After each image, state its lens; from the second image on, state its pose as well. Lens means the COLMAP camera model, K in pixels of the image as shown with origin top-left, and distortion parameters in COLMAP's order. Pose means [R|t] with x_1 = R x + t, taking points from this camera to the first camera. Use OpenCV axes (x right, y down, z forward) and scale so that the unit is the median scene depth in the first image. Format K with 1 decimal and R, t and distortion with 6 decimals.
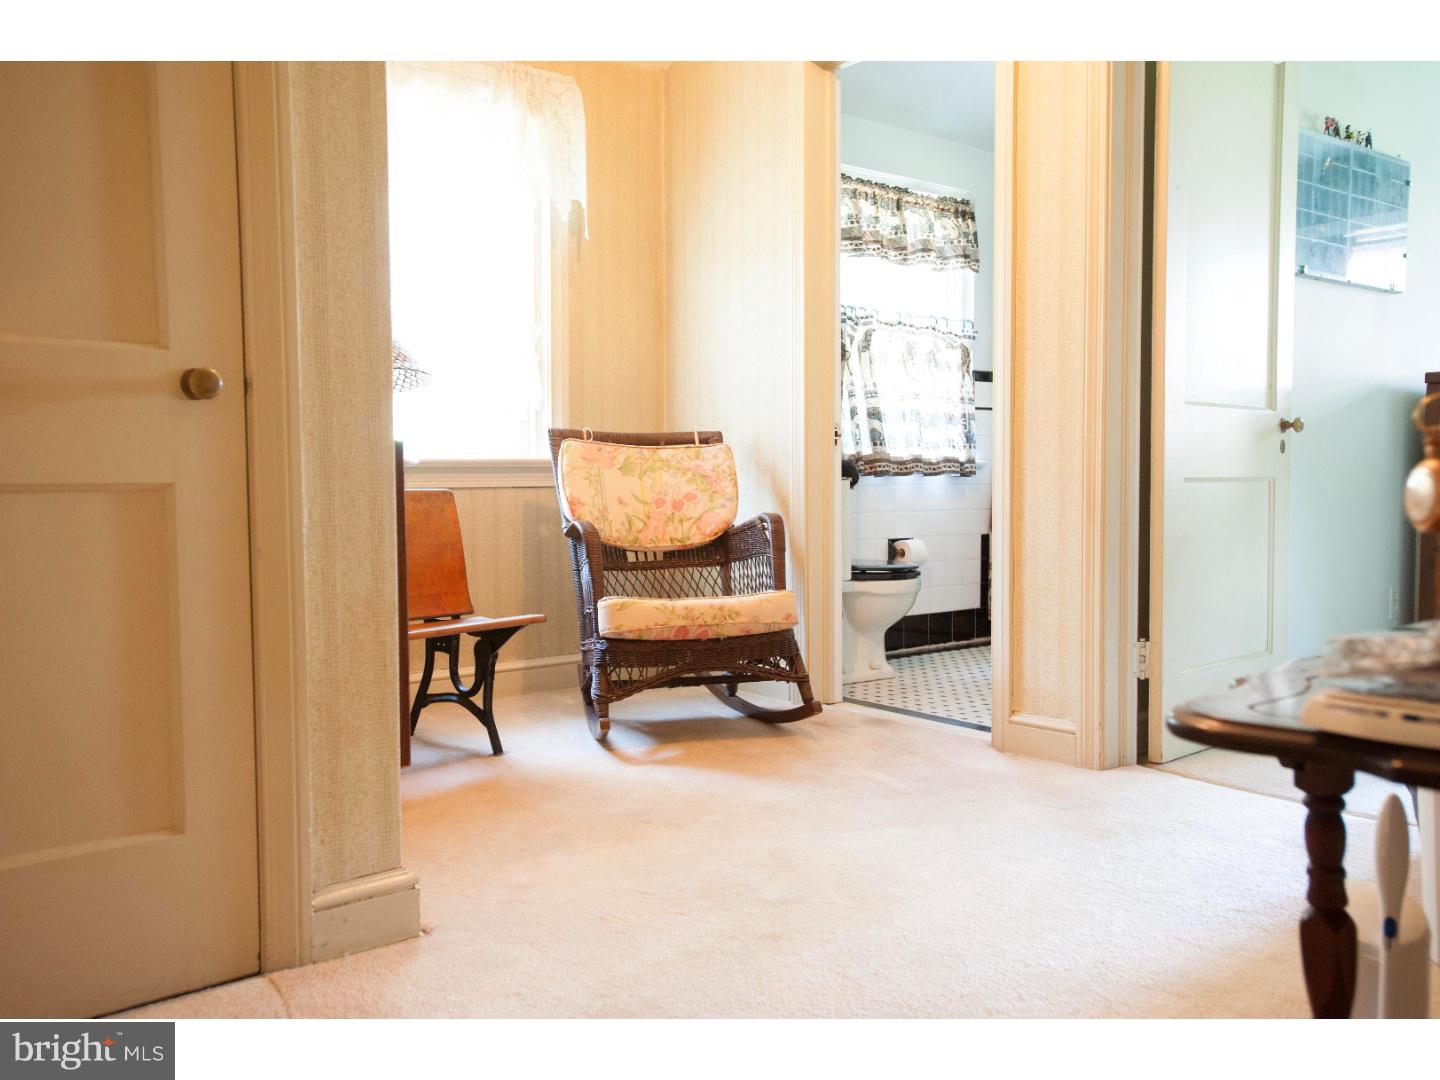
lens RADIAL K [[1256.9, 0, 719.9], [0, 1256.9, 541.2], [0, 0, 1]] dist [-0.001658, -0.000300]
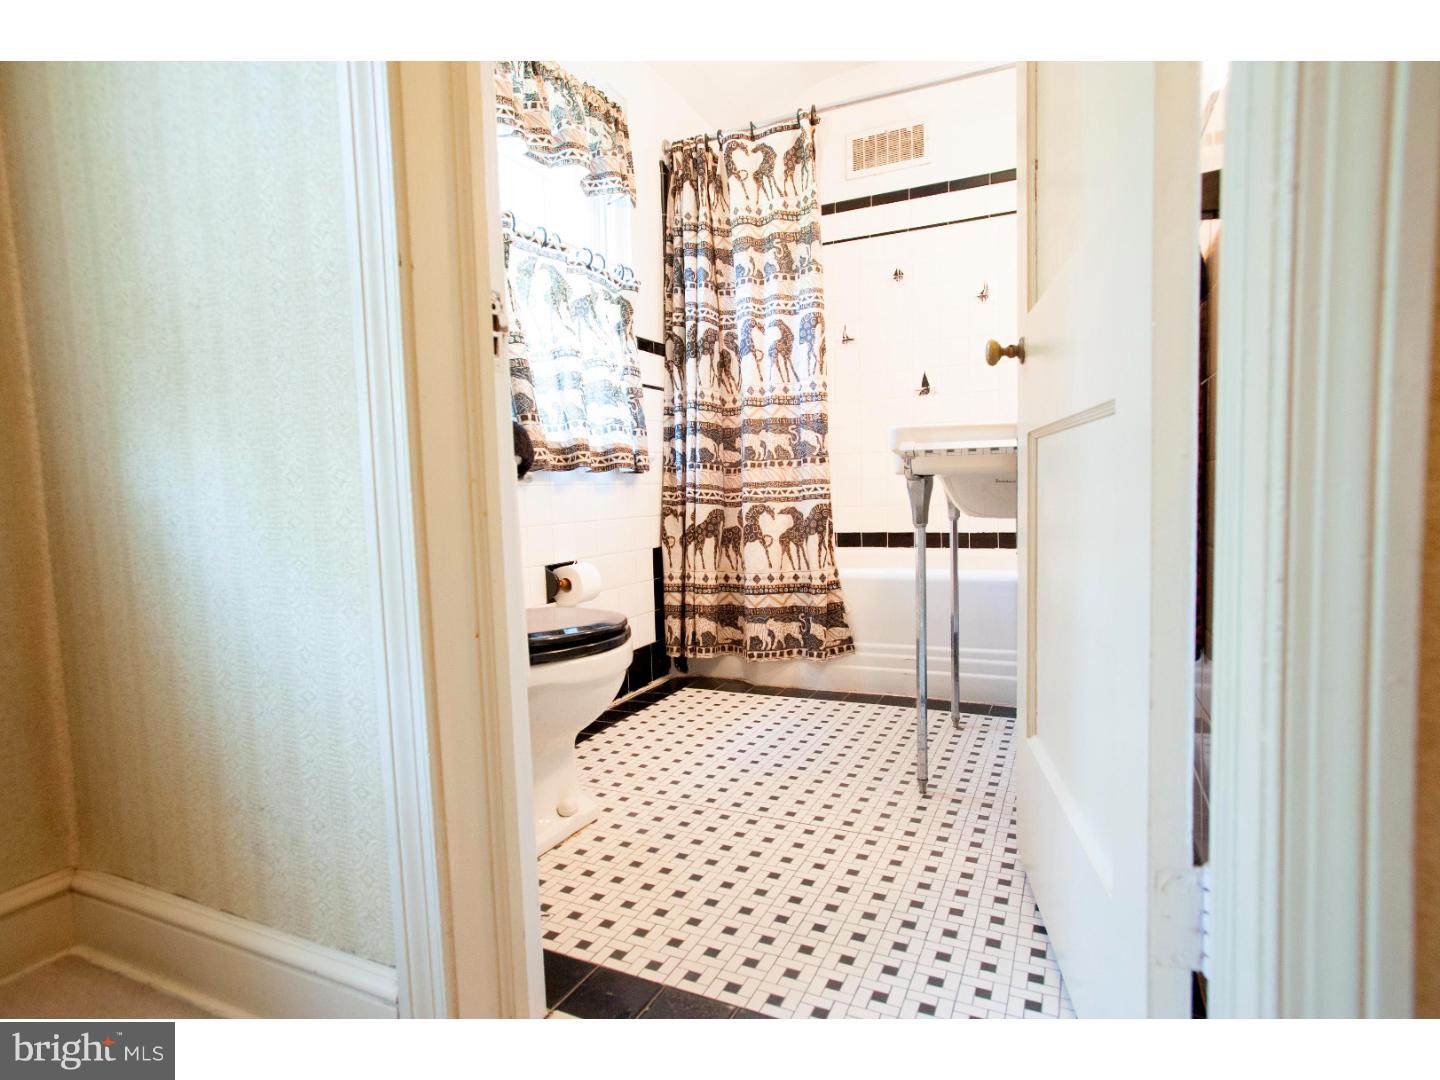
lens RADIAL K [[791.7, 0, 719.1], [0, 791.7, 545.9], [0, 0, 1]] dist [-0.026416, -0.000157]
pose [[0.902161, -0.054740, 0.427913, 0.036687], [0.049264, 0.998501, 0.023869, -0.017130], [-0.428578, -0.000453, 0.903505, 0.562154]]
